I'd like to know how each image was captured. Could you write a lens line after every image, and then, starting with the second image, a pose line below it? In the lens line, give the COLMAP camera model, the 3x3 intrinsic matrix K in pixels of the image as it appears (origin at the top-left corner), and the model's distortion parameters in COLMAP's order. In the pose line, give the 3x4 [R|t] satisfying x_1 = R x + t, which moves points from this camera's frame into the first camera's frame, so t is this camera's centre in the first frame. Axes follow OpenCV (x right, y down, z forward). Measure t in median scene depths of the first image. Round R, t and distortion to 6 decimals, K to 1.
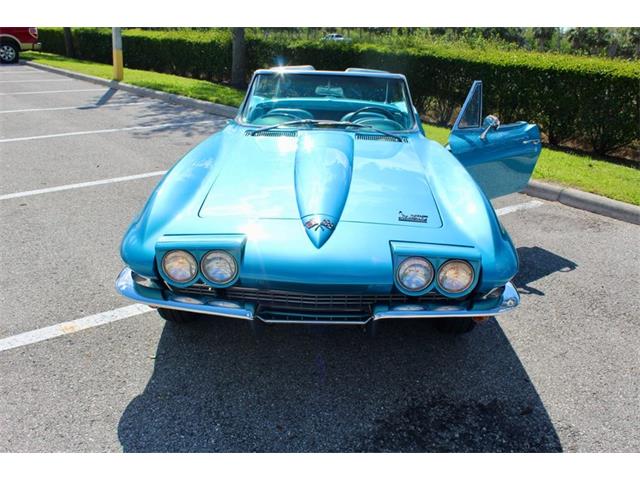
lens RADIAL K [[552.0, 0, 320.0], [0, 552.0, 240.0], [0, 0, 1]] dist [-0.157116, 0.131155]
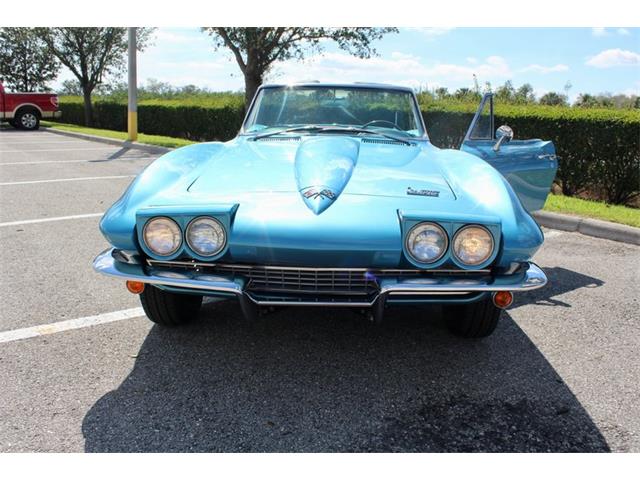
lens RADIAL K [[552.0, 0, 320.0], [0, 552.0, 240.0], [0, 0, 1]] dist [-0.157116, 0.131155]
pose [[0.999704, -0.003218, -0.024119, 0.020000], [-0.000139, 0.990449, -0.137881, 0.155621], [0.024332, 0.137843, 0.990155, 0.105844]]
